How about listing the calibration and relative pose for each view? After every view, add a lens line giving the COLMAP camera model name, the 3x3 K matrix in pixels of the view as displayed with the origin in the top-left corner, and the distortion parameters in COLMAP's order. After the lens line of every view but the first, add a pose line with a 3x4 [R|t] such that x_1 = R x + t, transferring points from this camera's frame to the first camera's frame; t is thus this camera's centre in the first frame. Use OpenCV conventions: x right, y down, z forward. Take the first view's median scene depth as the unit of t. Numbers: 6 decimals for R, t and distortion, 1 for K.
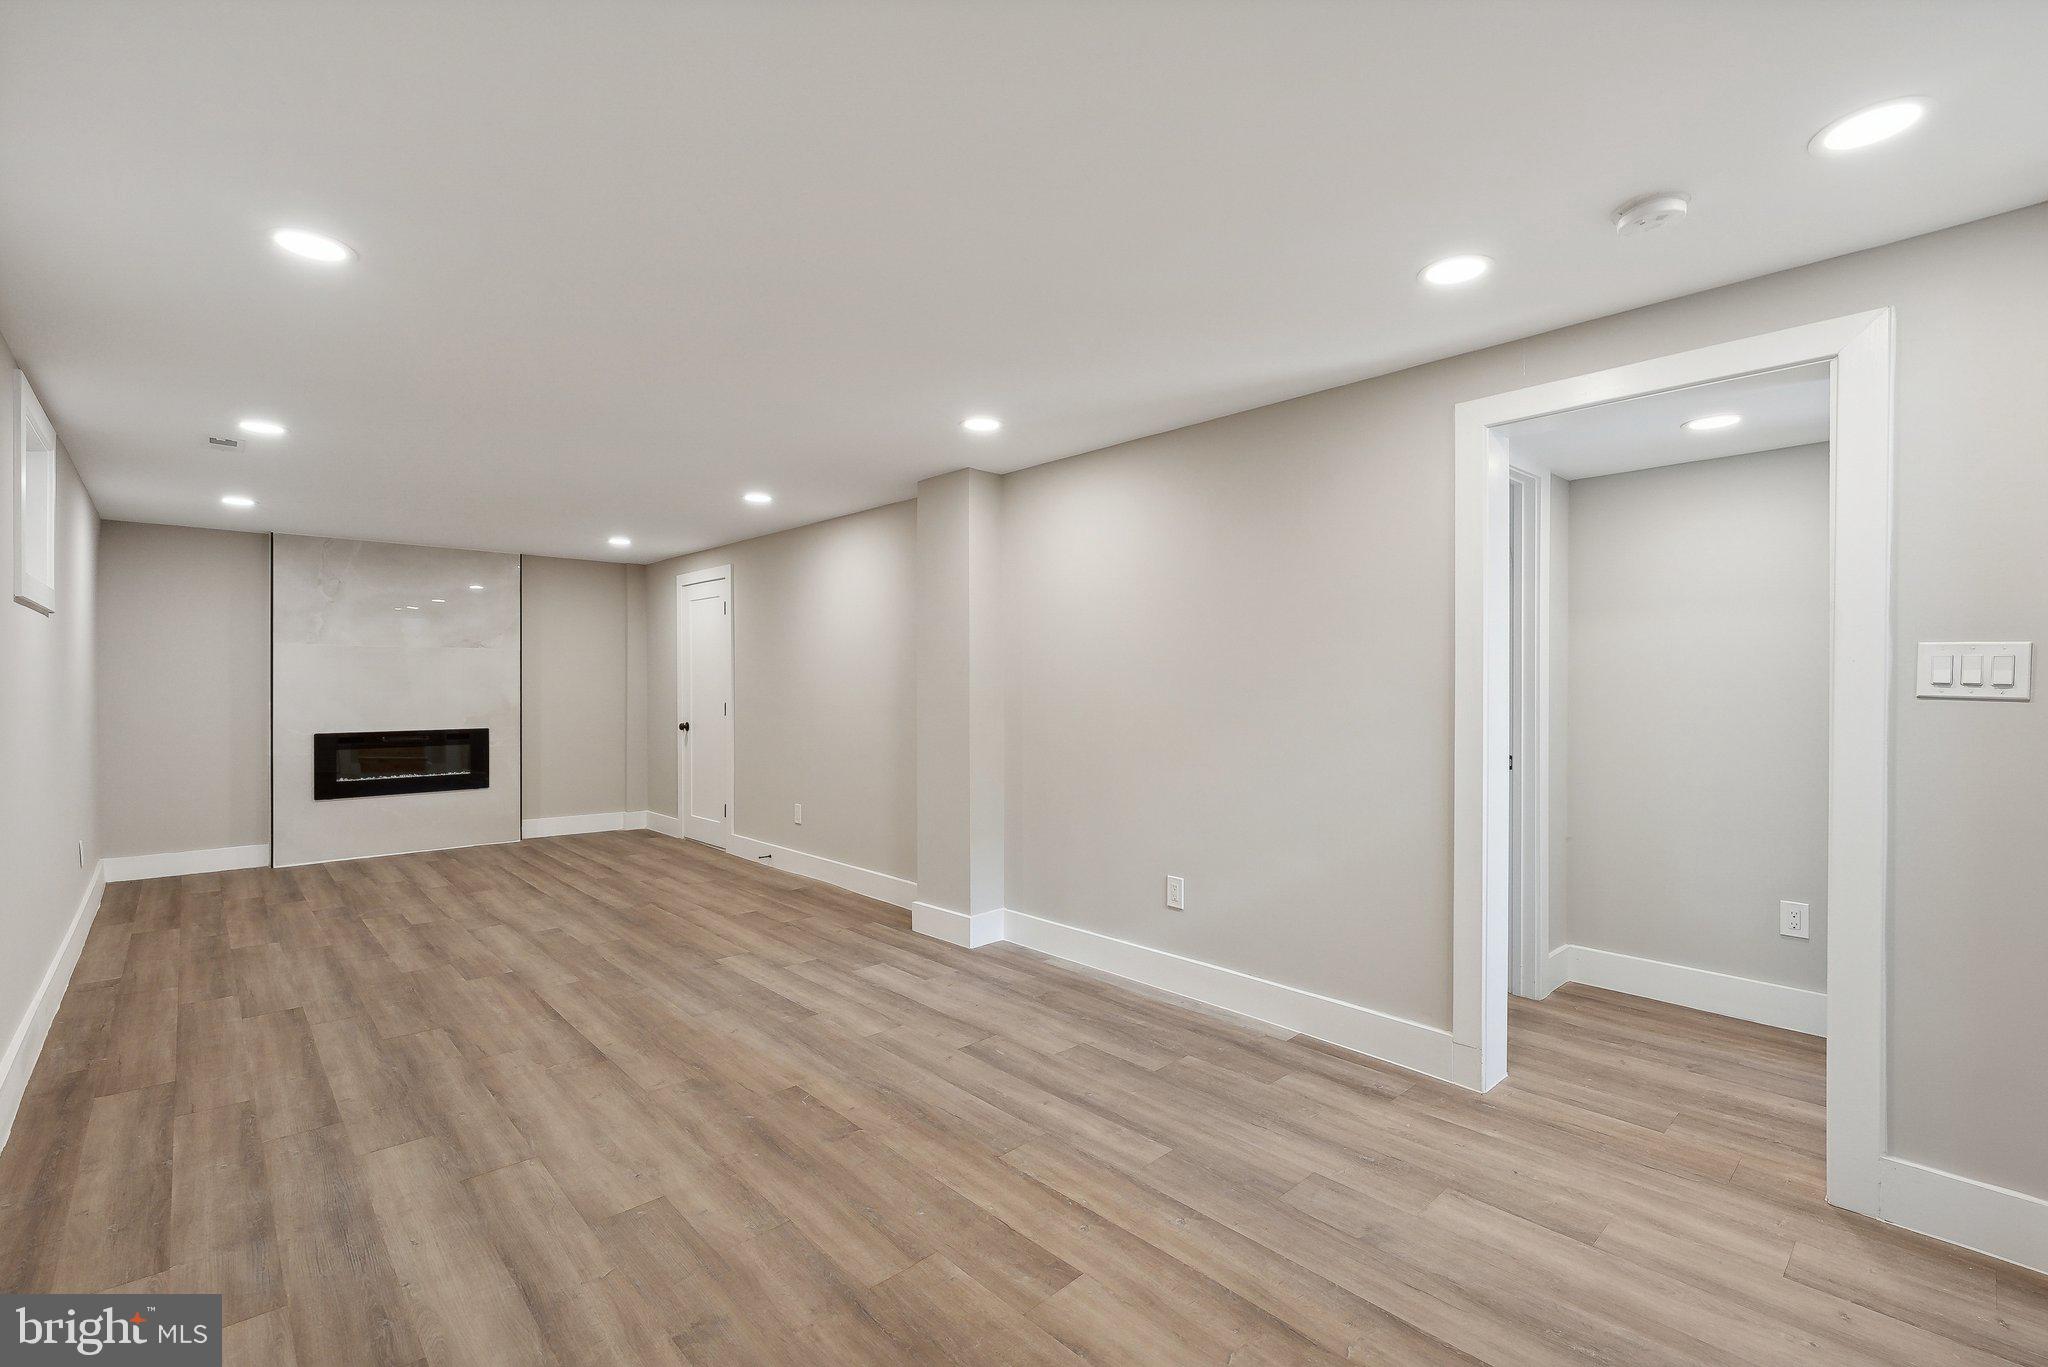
lens RADIAL K [[889.9, 0, 1014.0], [0, 889.9, 687.7], [0, 0, 1]] dist [0.001482, -0.000388]
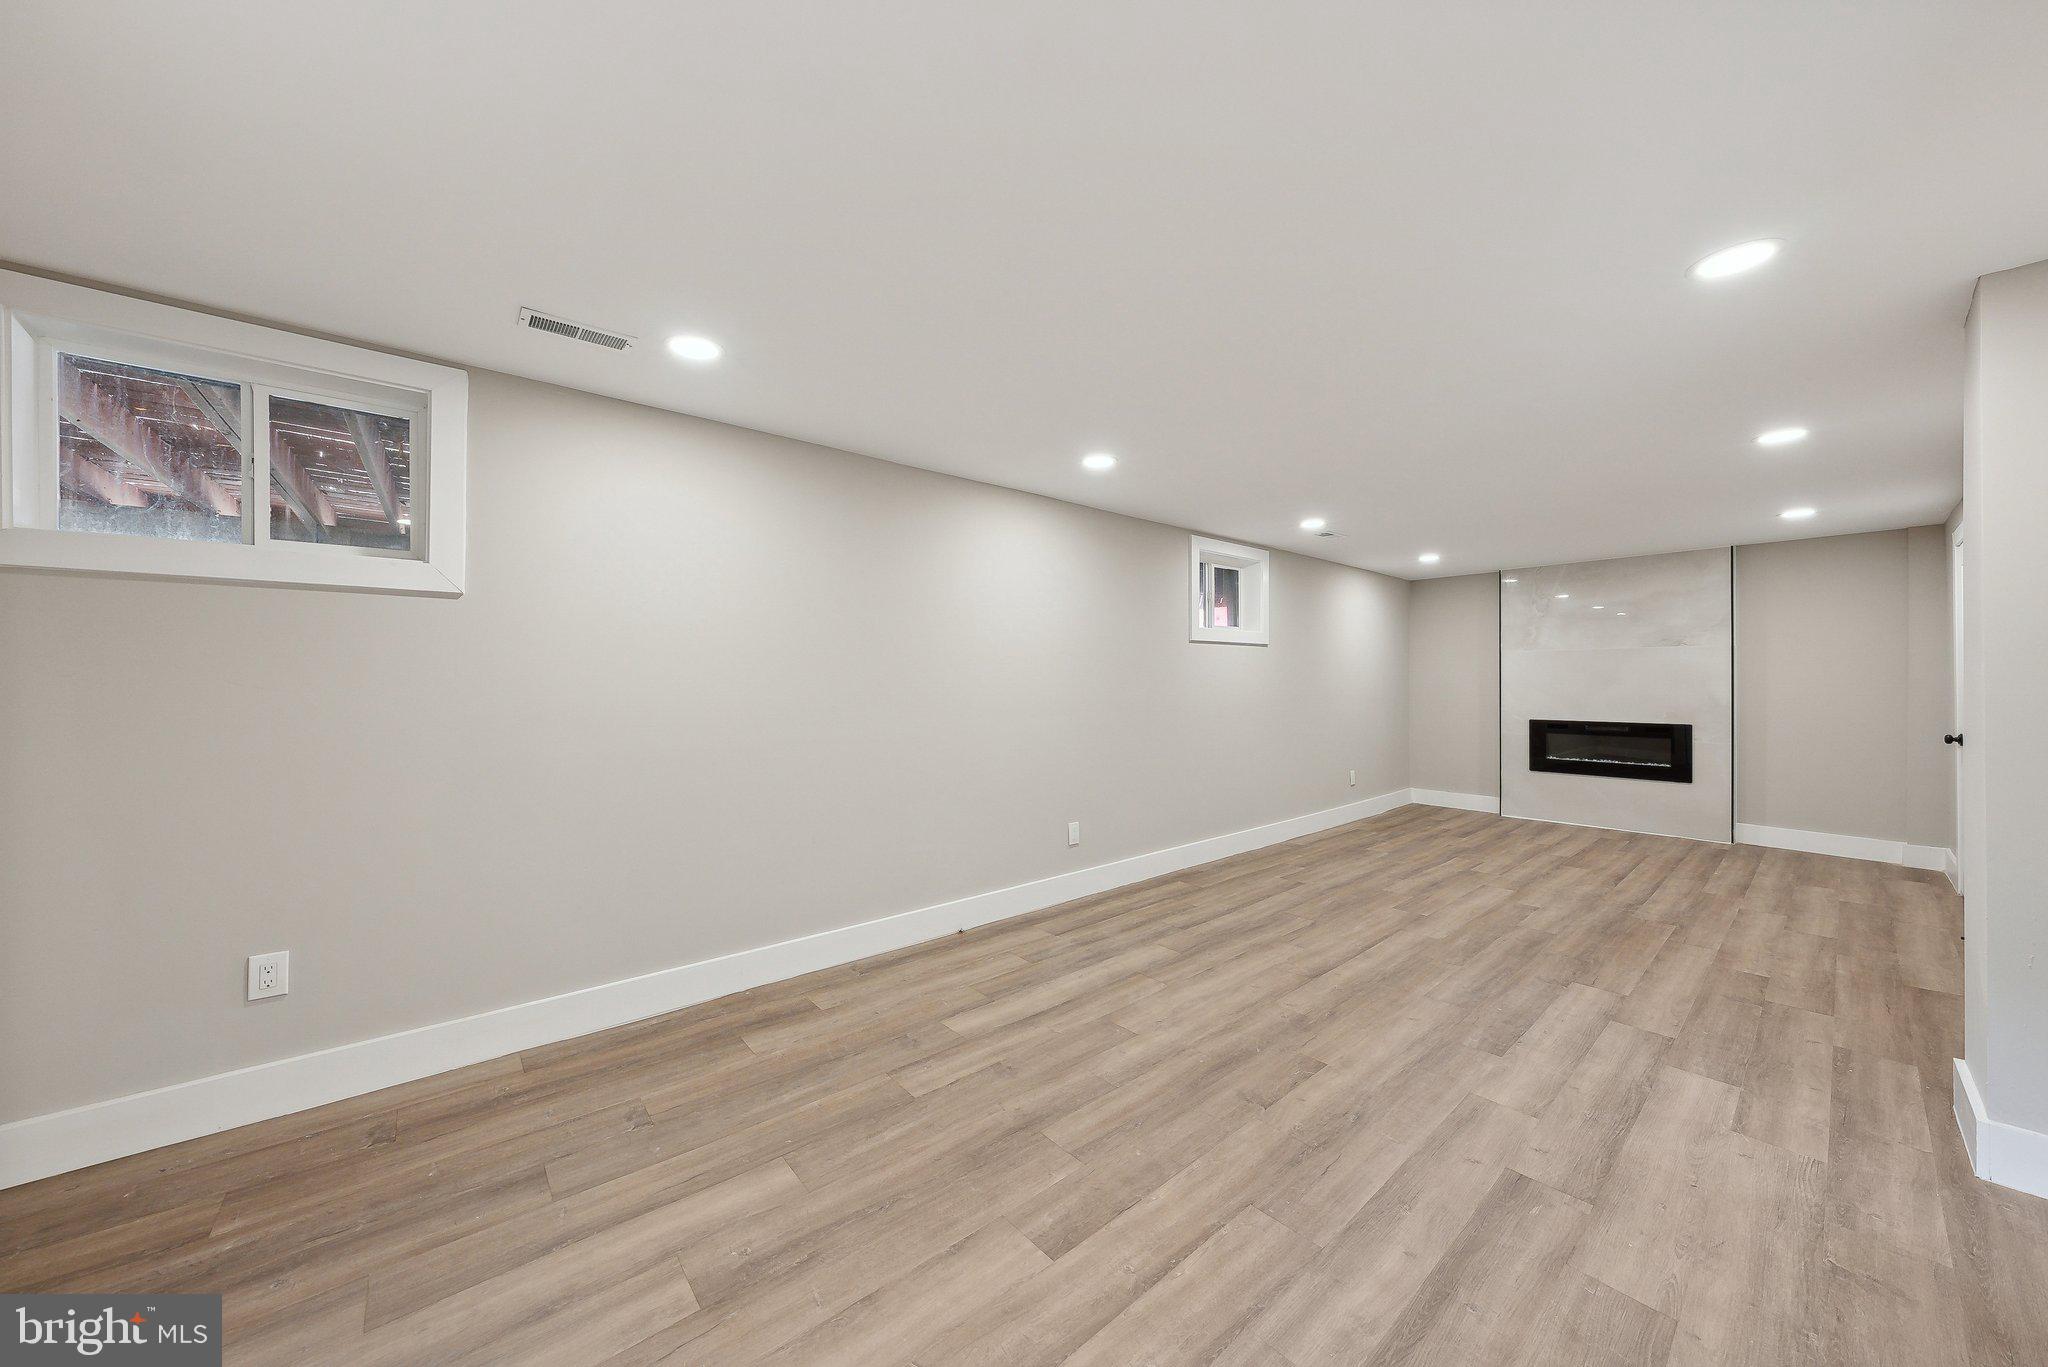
lens RADIAL K [[703.3, 0, 1017.7], [0, 703.3, 684.9], [0, 0, 1]] dist [-0.001900, -0.000029]
pose [[-0.040975, 0.004896, -0.999148, 0.472561], [-0.003699, 0.999980, 0.005052, -0.000994], [0.999153, 0.003903, -0.040956, 0.534381]]
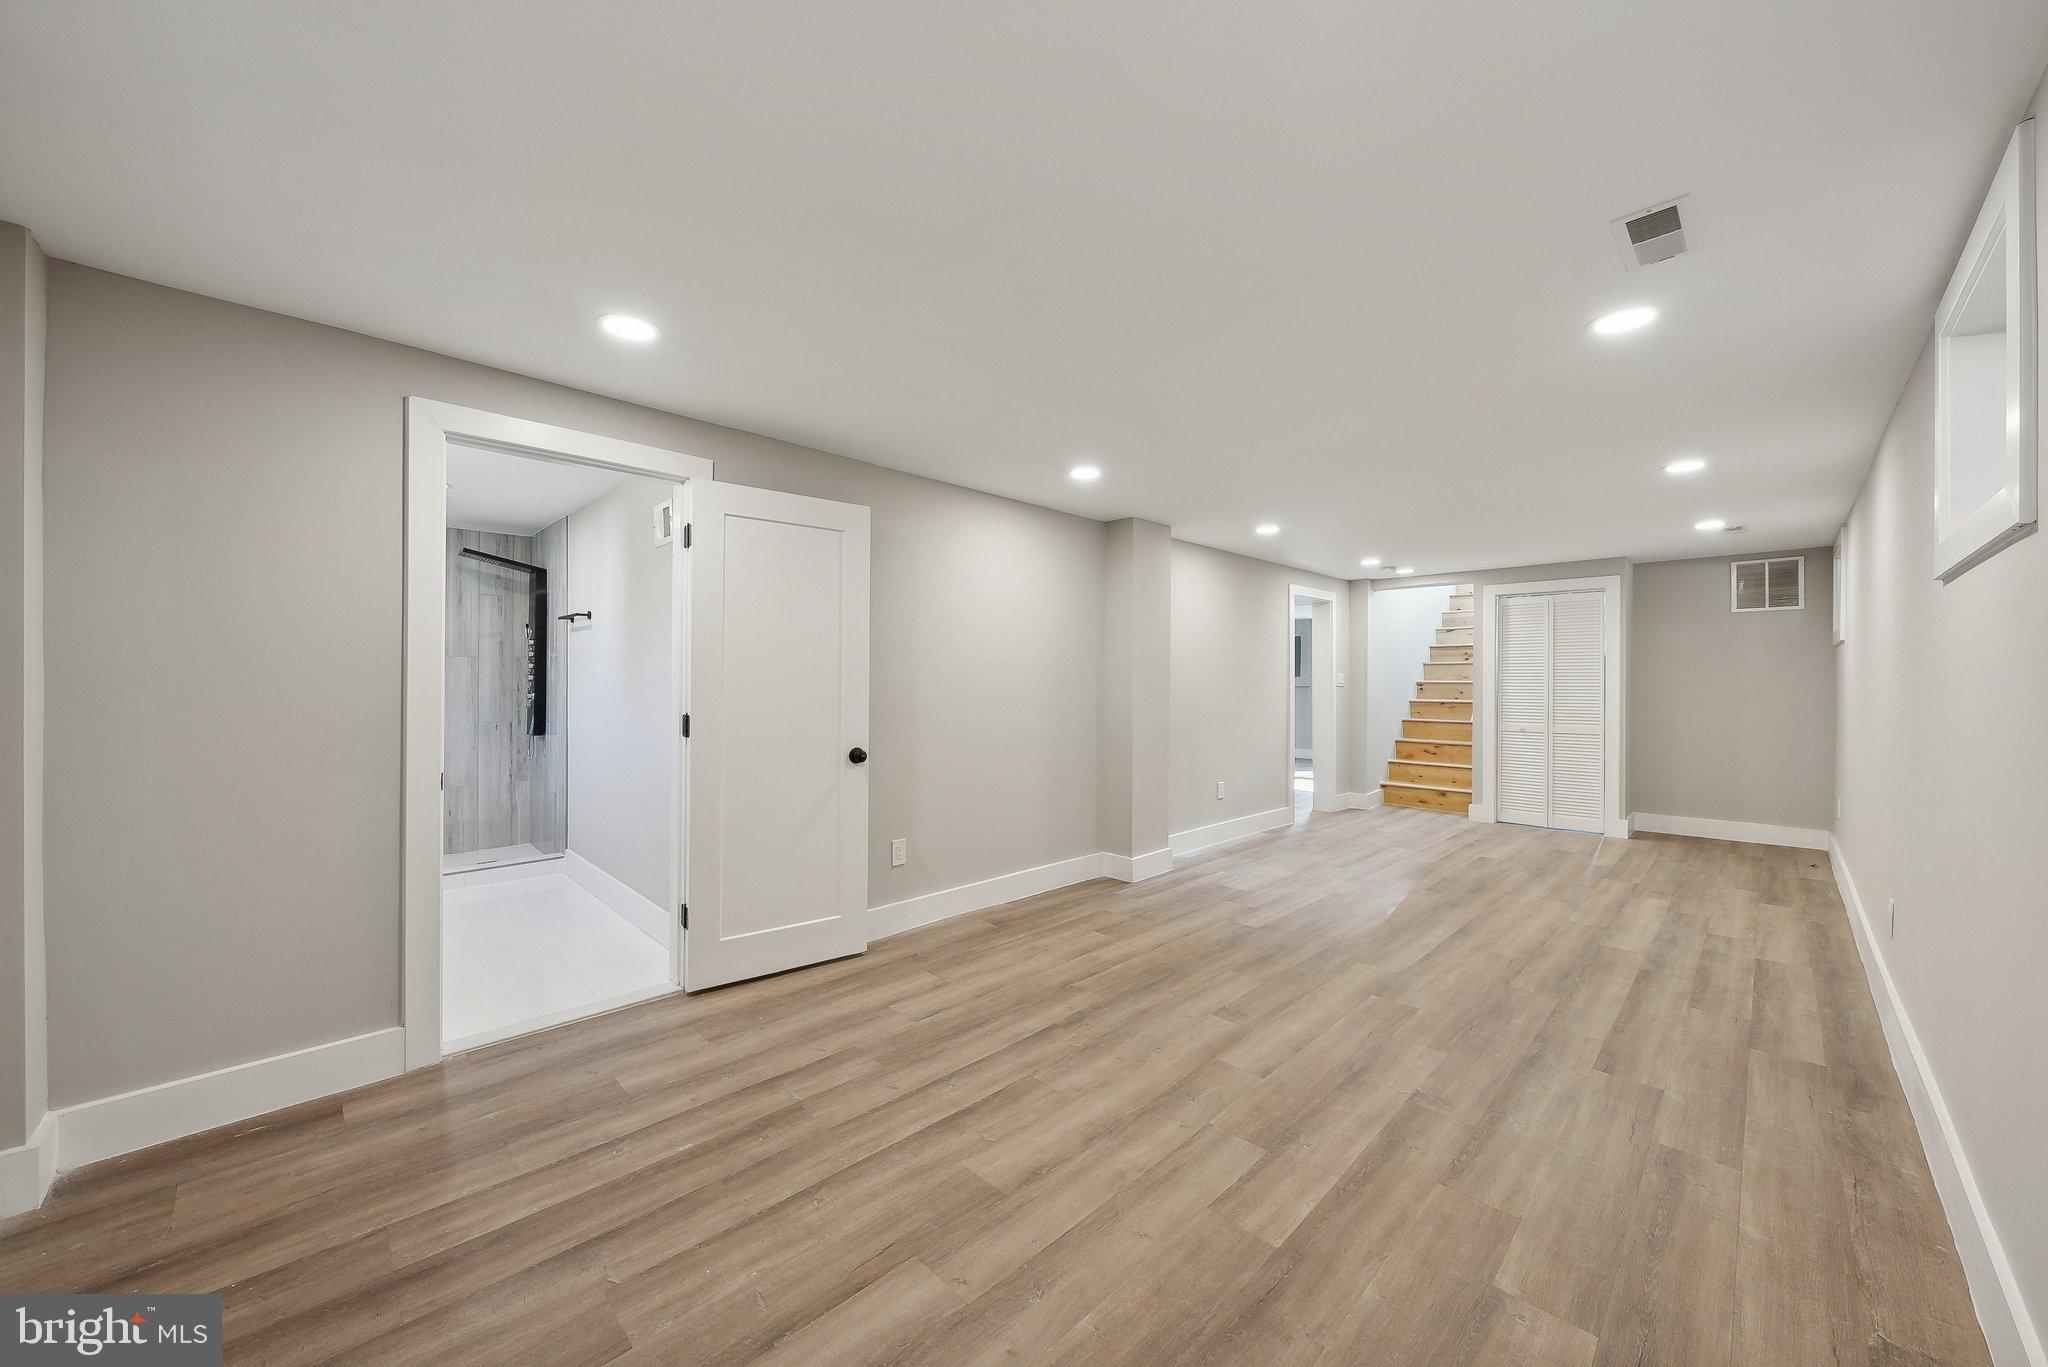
lens RADIAL K [[751.6, 0, 1005.7], [0, 751.6, 681.2], [0, 0, 1]] dist [-0.001414, 0.000037]
pose [[-0.027415, 0.001113, 0.999624, -1.484710], [-0.002338, 0.999997, -0.001178, -0.003048], [-0.999621, -0.002370, -0.027412, 1.566473]]
